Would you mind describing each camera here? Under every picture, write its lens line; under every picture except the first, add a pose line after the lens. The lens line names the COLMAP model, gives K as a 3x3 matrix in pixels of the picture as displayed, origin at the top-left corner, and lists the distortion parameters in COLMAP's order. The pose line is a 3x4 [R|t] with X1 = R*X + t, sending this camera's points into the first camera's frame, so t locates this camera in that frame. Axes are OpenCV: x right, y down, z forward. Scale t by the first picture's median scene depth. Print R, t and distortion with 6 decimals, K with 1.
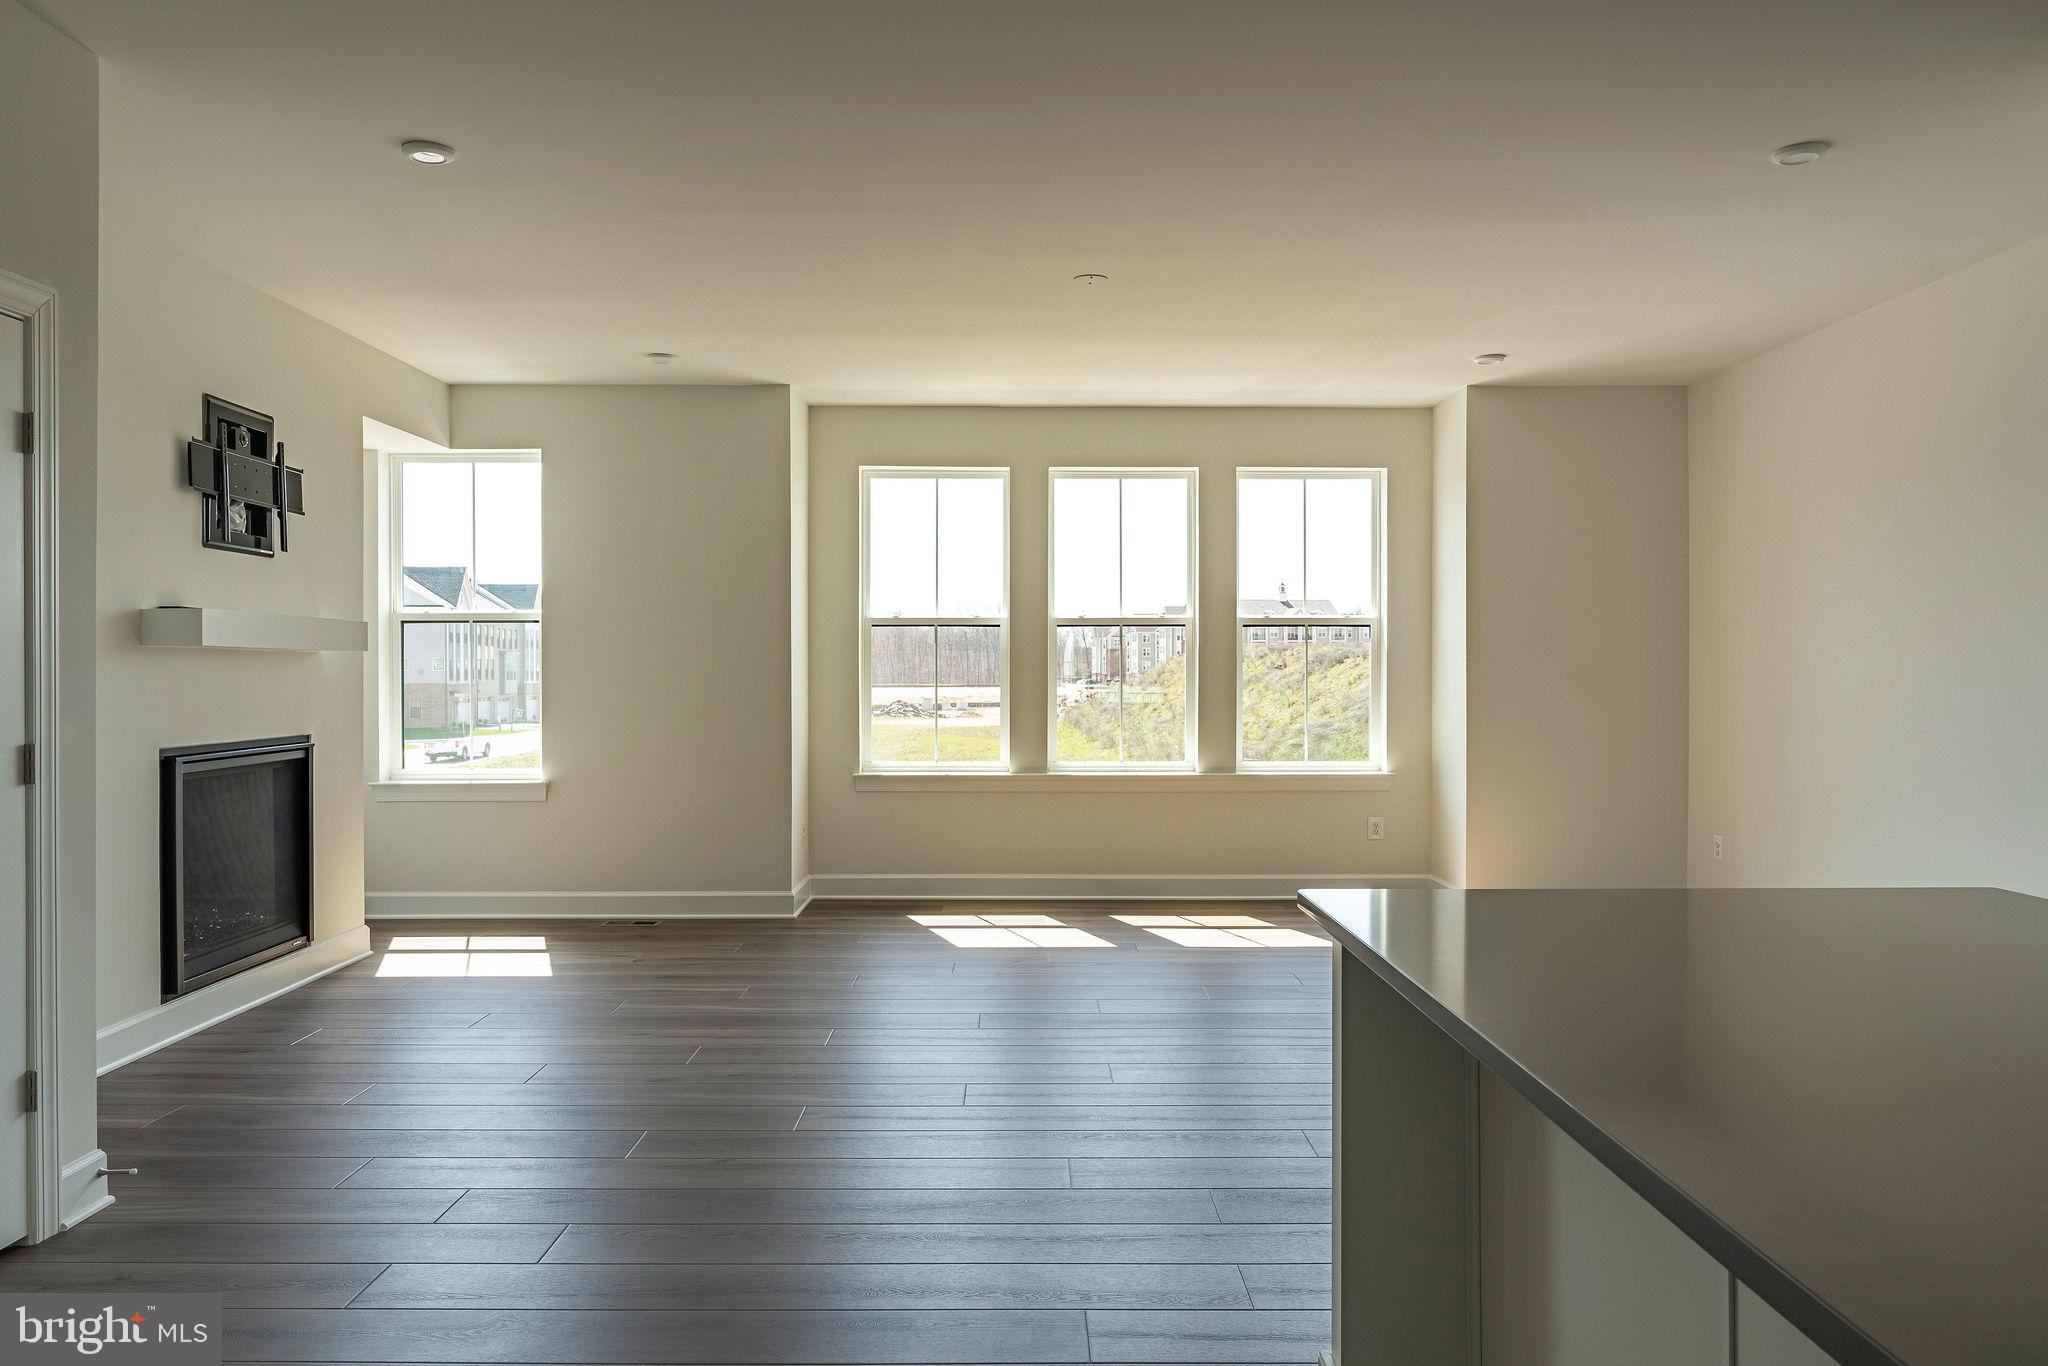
lens RADIAL K [[1392.0, 0, 1018.3], [0, 1392.0, 679.0], [0, 0, 1]] dist [-0.009549, -0.003293]
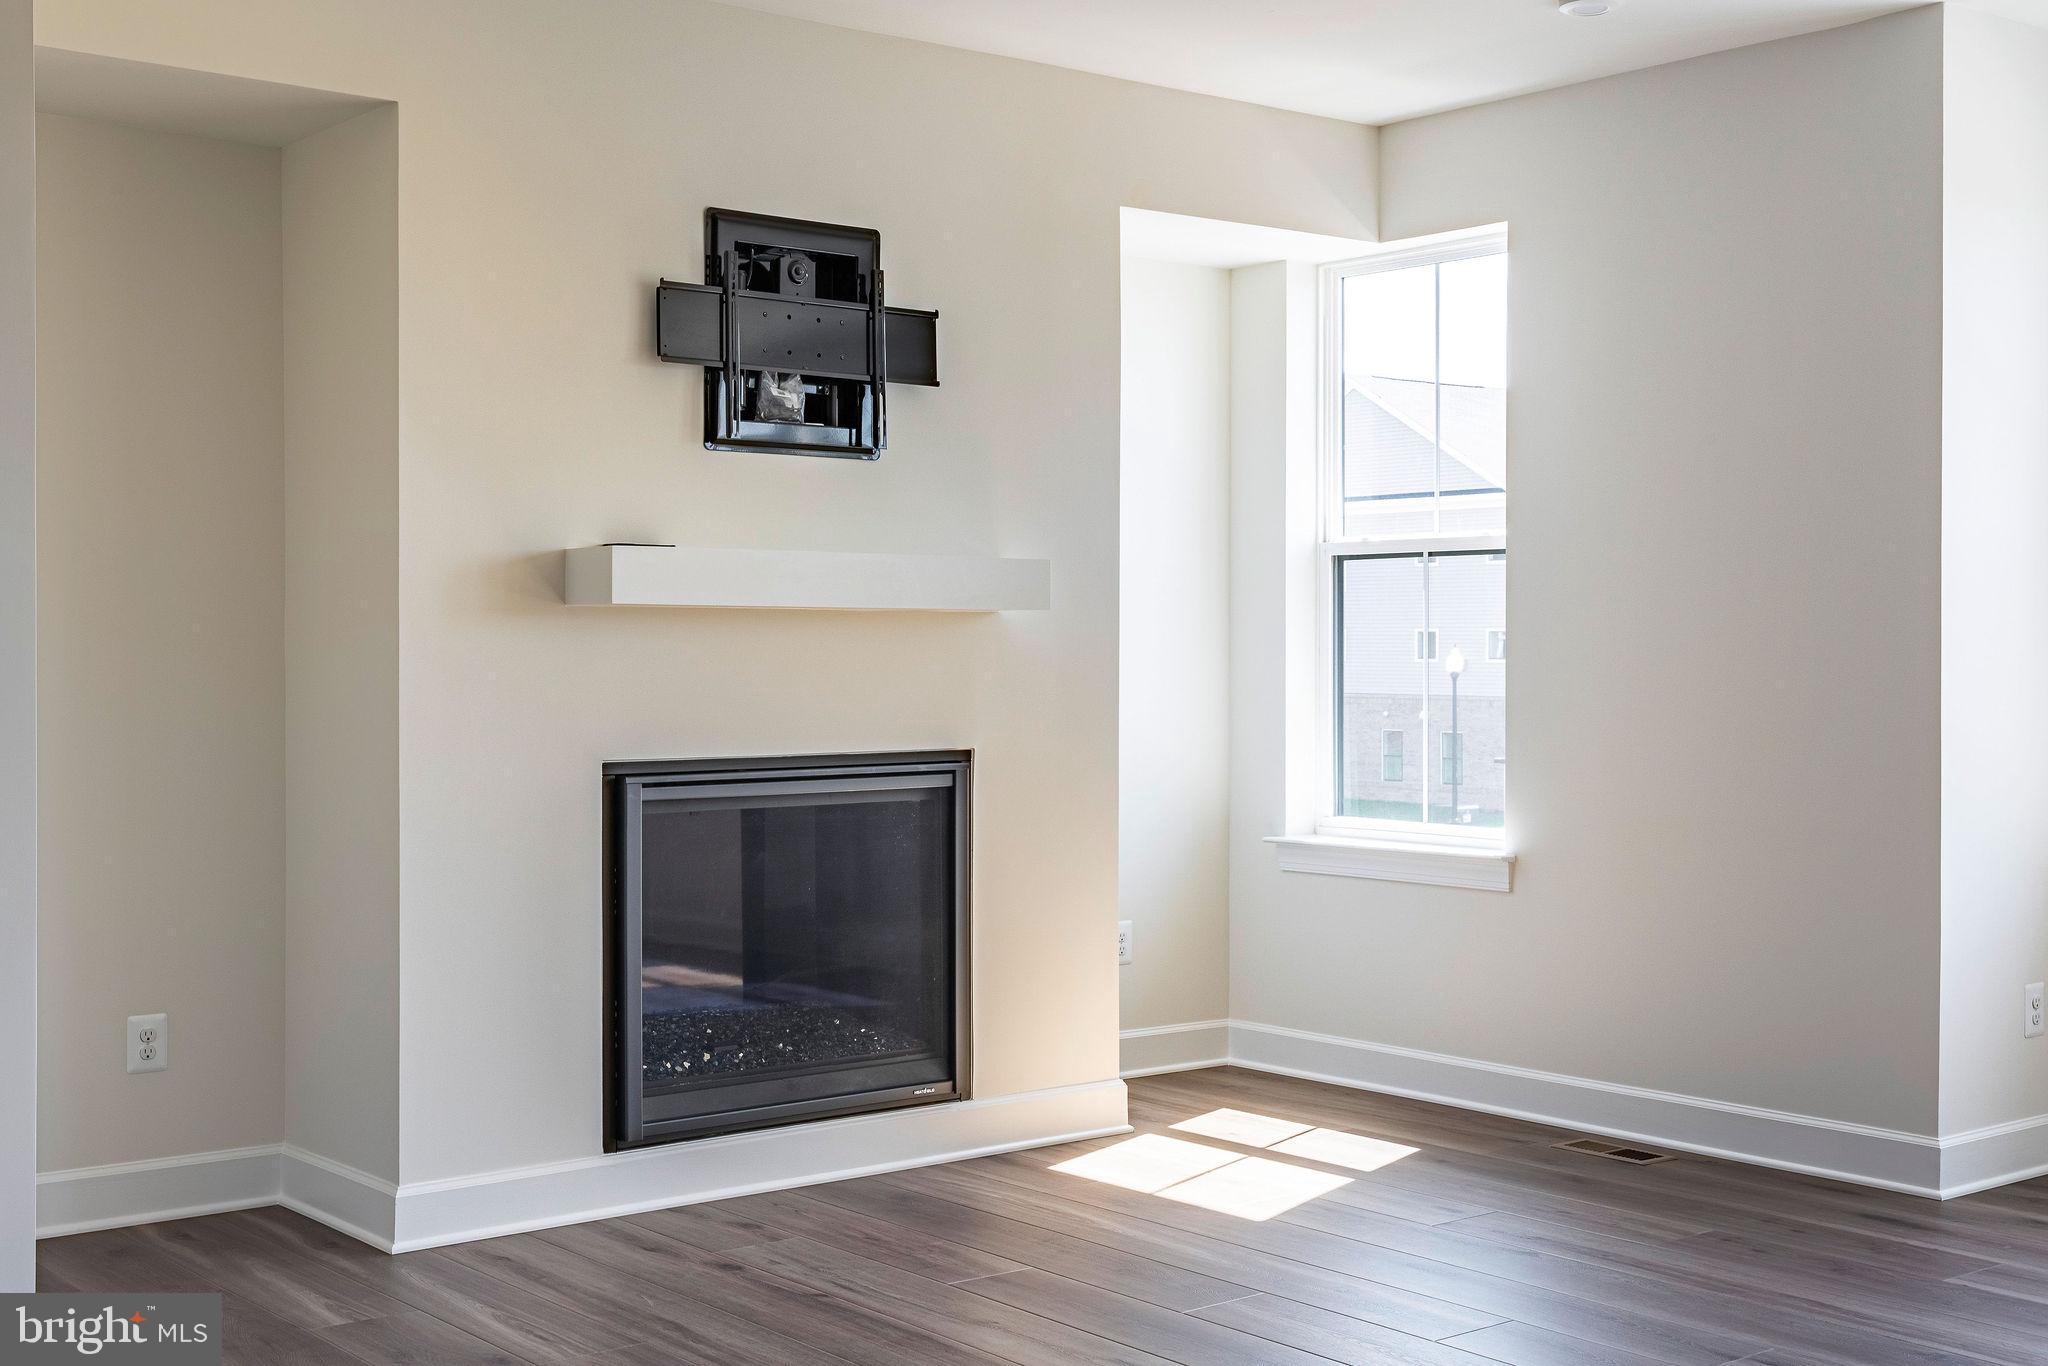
lens RADIAL K [[2395.8, 0, 1021.9], [0, 2395.8, 684.9], [0, 0, 1]] dist [0.026197, 0.000000]
pose [[0.625360, 0.013232, -0.780224, 0.321763], [-0.005684, 0.999907, 0.012402, -0.001104], [0.780316, -0.003321, 0.625377, 0.374632]]
